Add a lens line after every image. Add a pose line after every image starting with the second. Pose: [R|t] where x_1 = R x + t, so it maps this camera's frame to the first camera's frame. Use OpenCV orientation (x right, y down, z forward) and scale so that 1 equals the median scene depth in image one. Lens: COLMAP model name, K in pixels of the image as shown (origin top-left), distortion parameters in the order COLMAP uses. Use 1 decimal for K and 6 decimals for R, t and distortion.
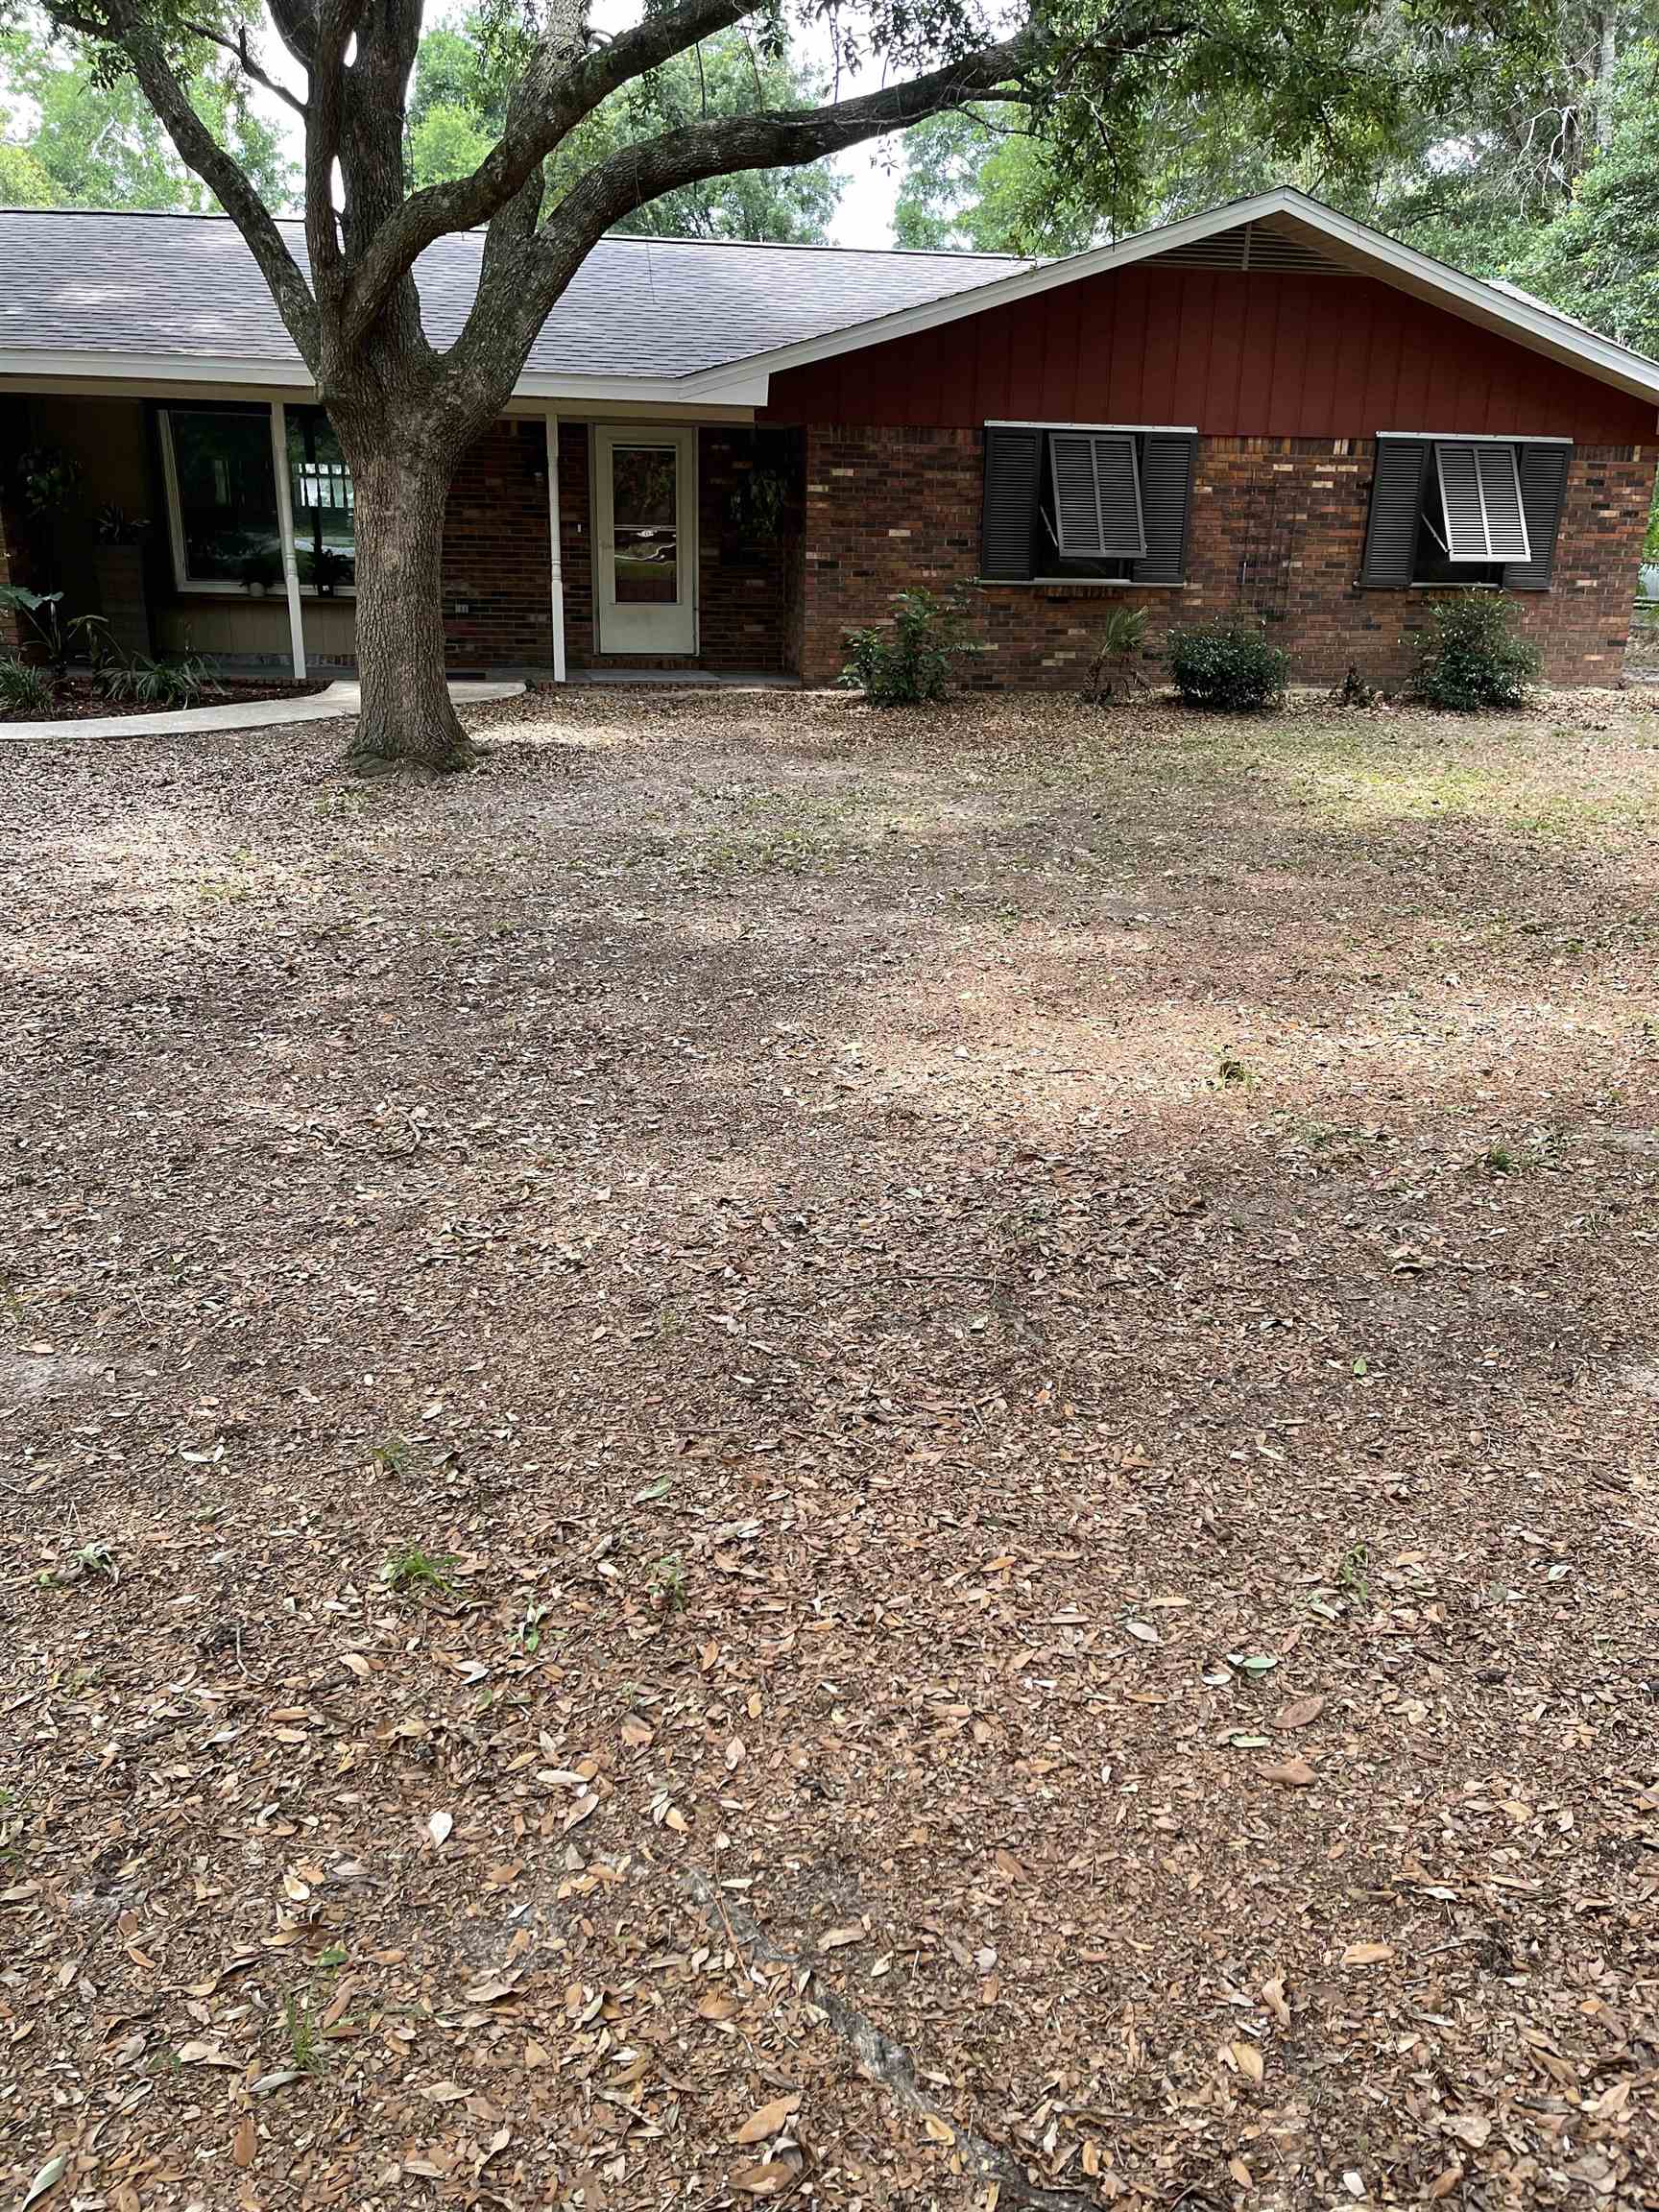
lens RADIAL K [[1680.5, 0, 824.5], [0, 1680.5, 1099.6], [0, 0, 1]] dist [0.071844, -0.102412]
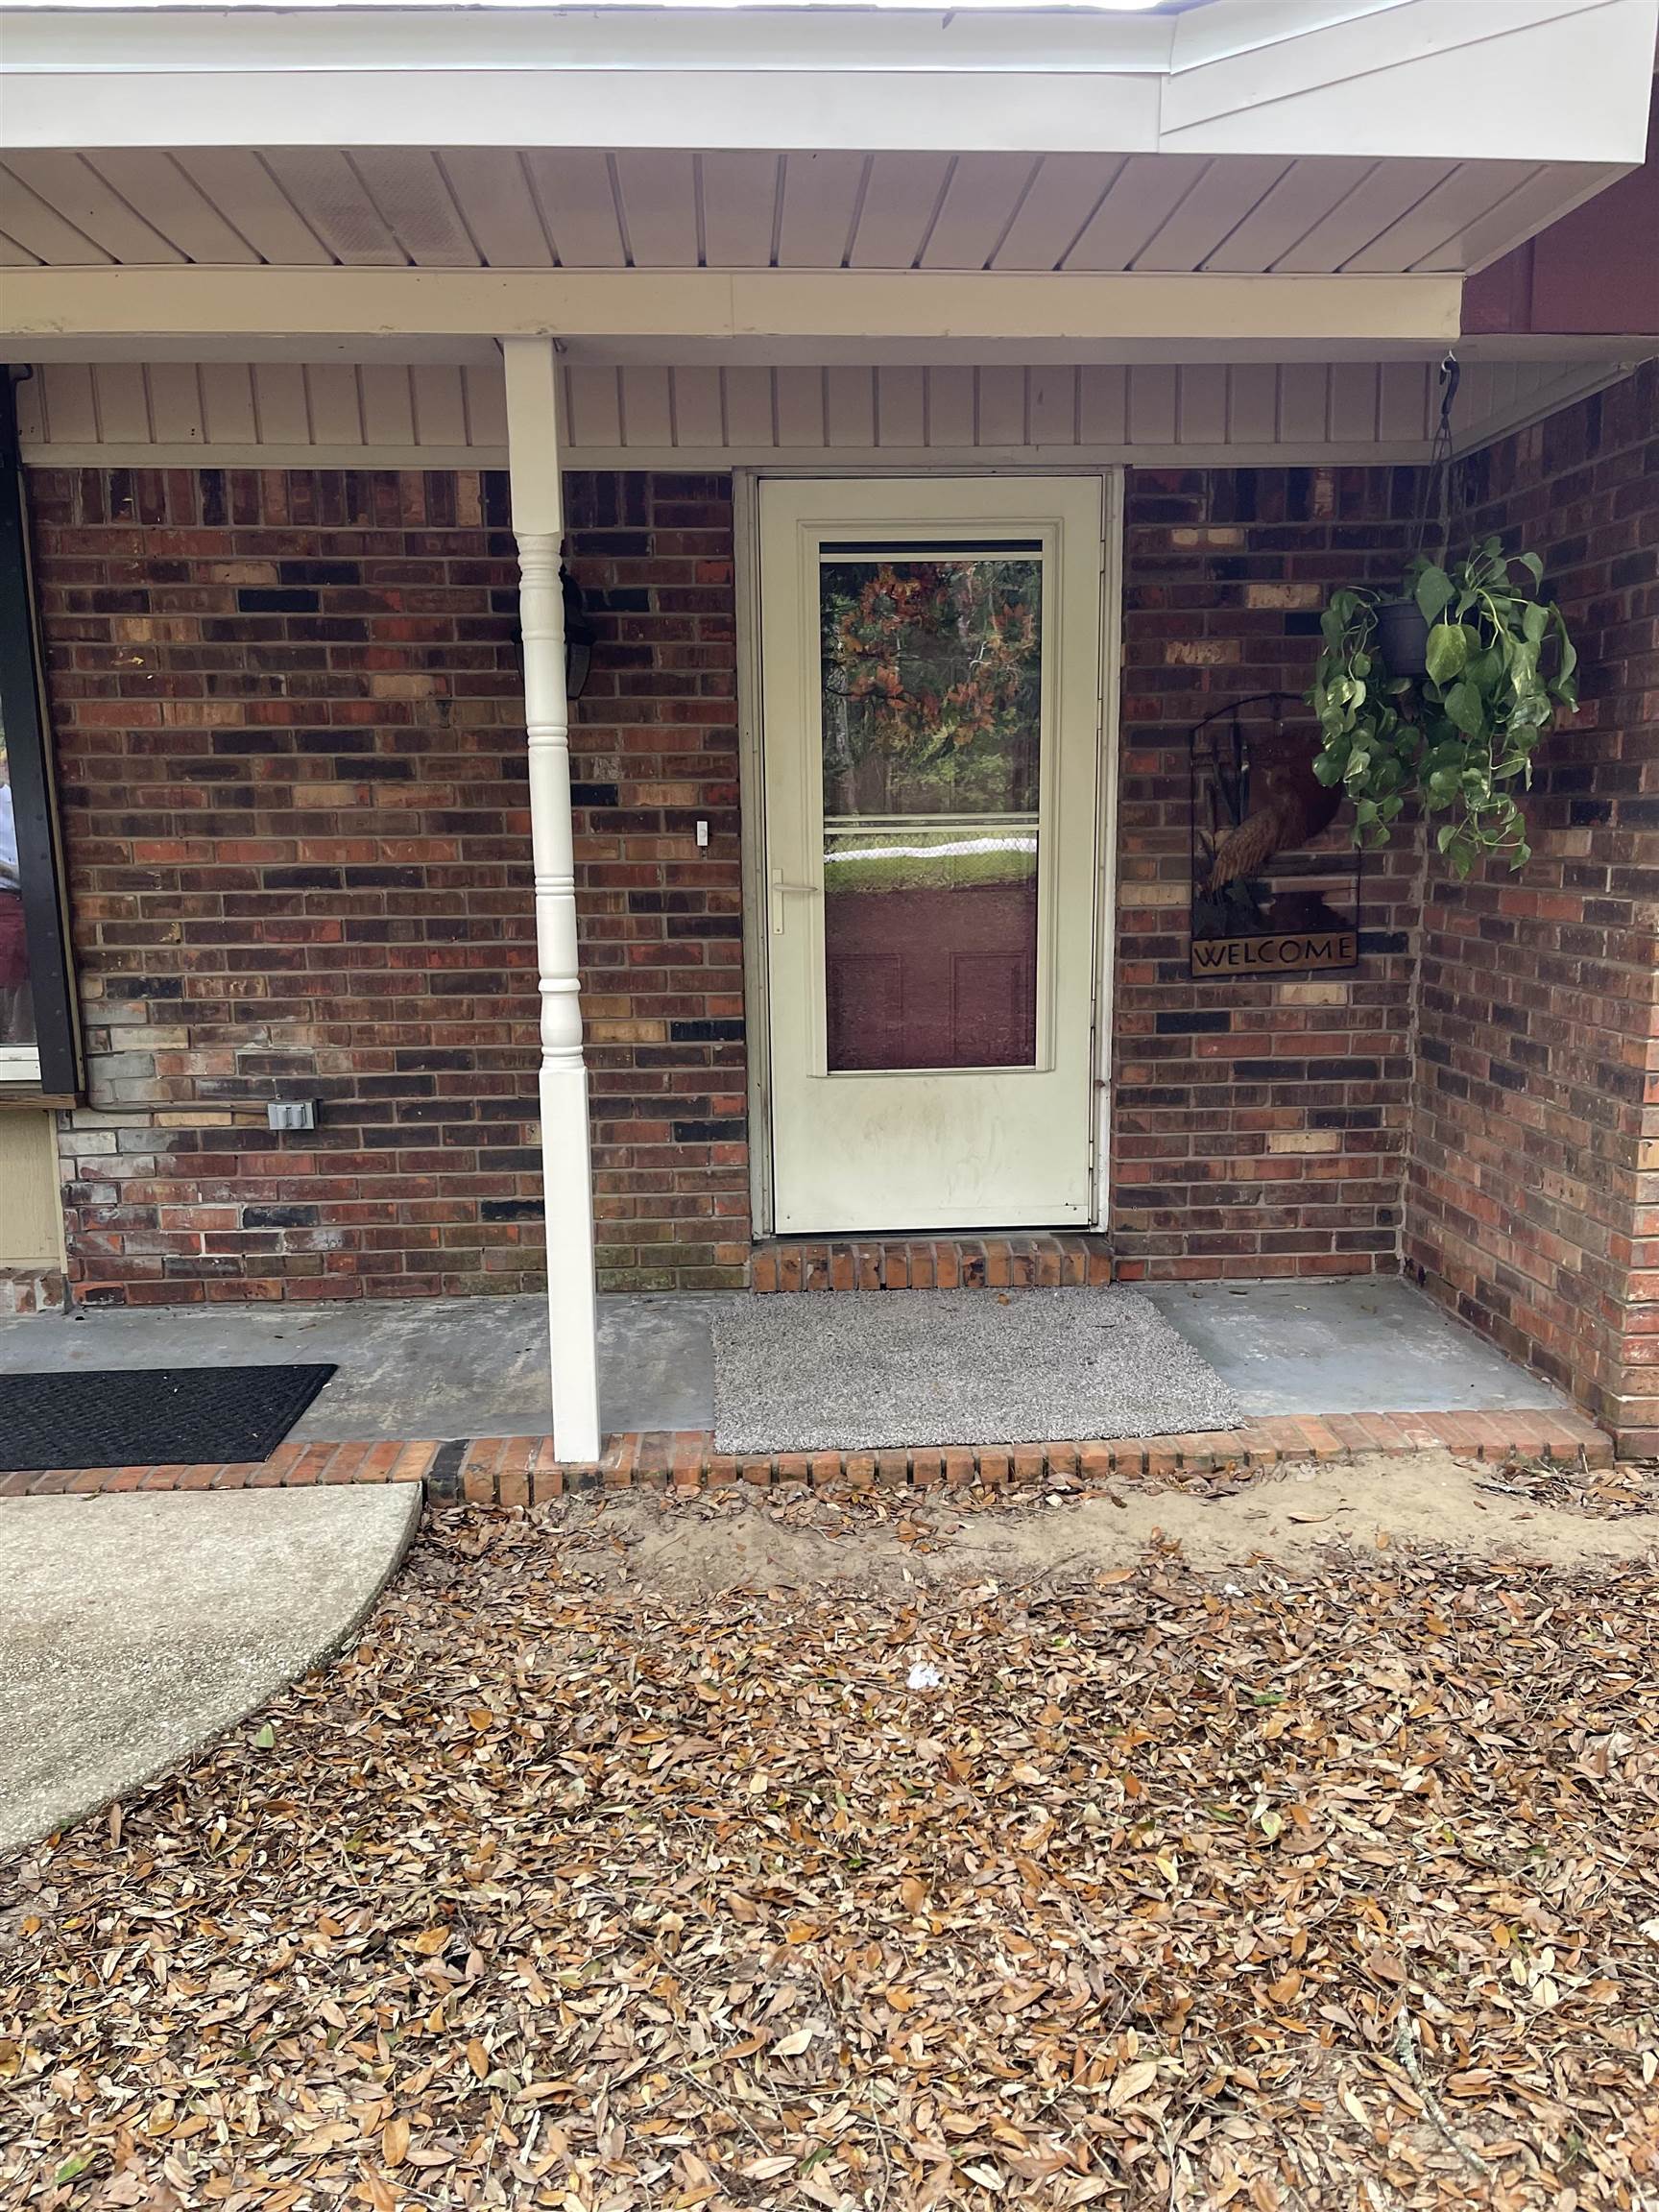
lens RADIAL K [[1680.5, 0, 833.0], [0, 1680.5, 1107.5], [0, 0, 1]] dist [0.071844, -0.102412]
pose [[0.991102, -0.007402, -0.132899, -0.085518], [-0.013301, 0.987948, -0.154215, -0.247011], [0.132439, 0.154610, 0.979059, 0.729016]]
